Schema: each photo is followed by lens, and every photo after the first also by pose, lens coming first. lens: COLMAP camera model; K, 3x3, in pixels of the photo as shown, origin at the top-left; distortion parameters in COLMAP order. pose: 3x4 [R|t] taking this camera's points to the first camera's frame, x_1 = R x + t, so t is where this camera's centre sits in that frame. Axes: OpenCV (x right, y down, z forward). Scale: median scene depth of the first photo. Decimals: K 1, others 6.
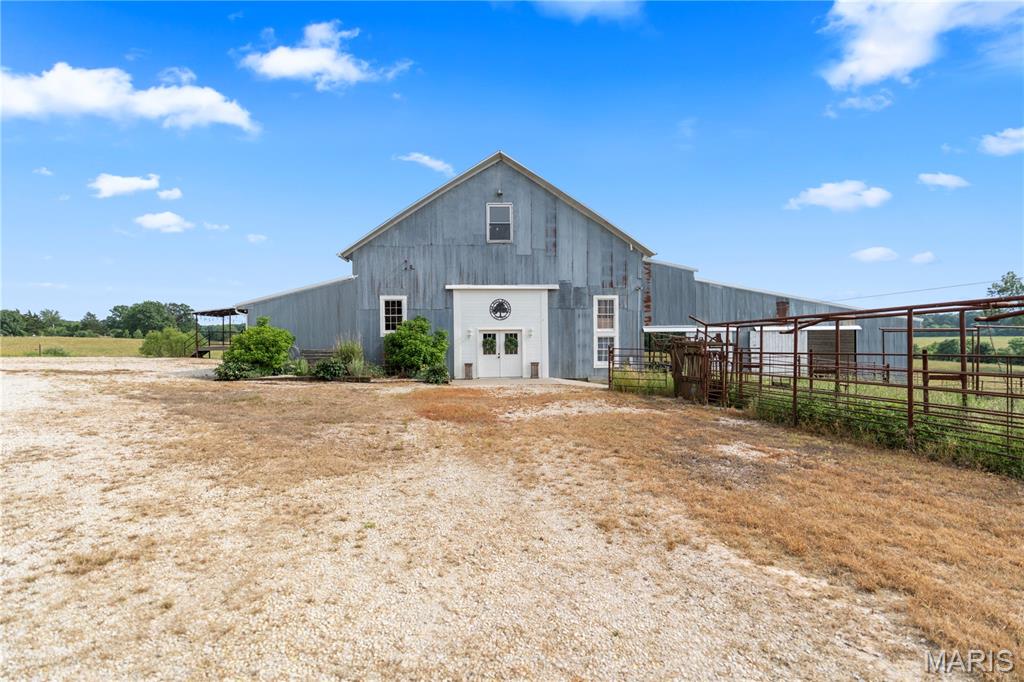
lens RADIAL K [[479.2, 0, 487.7], [0, 479.2, 336.2], [0, 0, 1]] dist [0.000112, -0.000004]
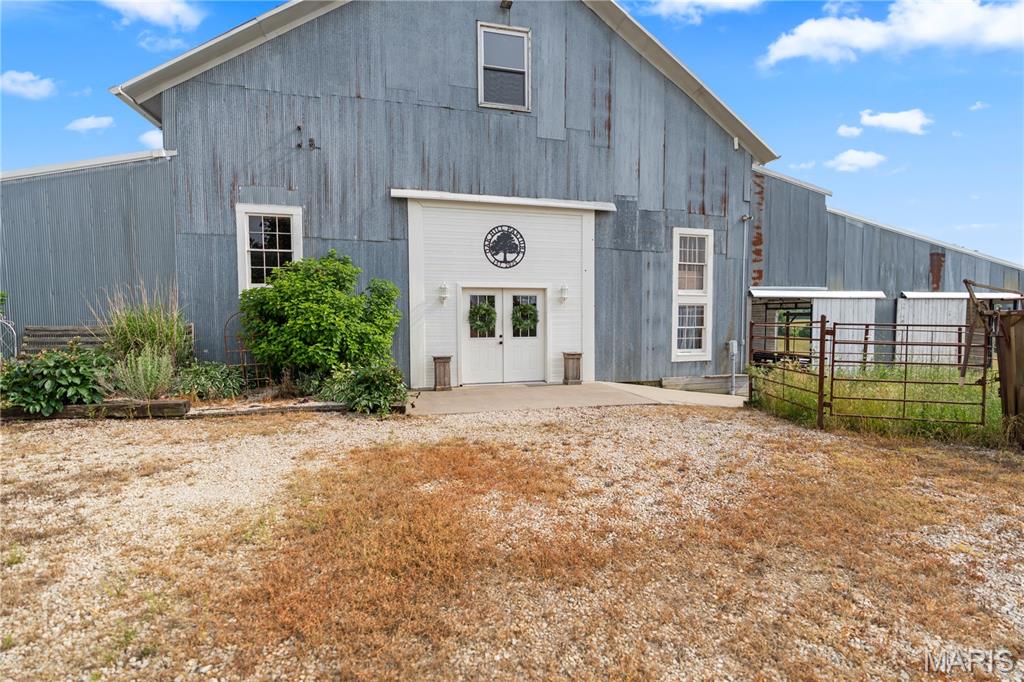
lens RADIAL K [[465.0, 0, 510.0], [0, 465.0, 334.9], [0, 0, 1]] dist [-0.000653, -0.000029]
pose [[0.980564, -0.001594, 0.196192, -0.062681], [-0.006029, 0.999250, 0.038250, 0.016959], [-0.196106, -0.038690, 0.979819, 0.524474]]
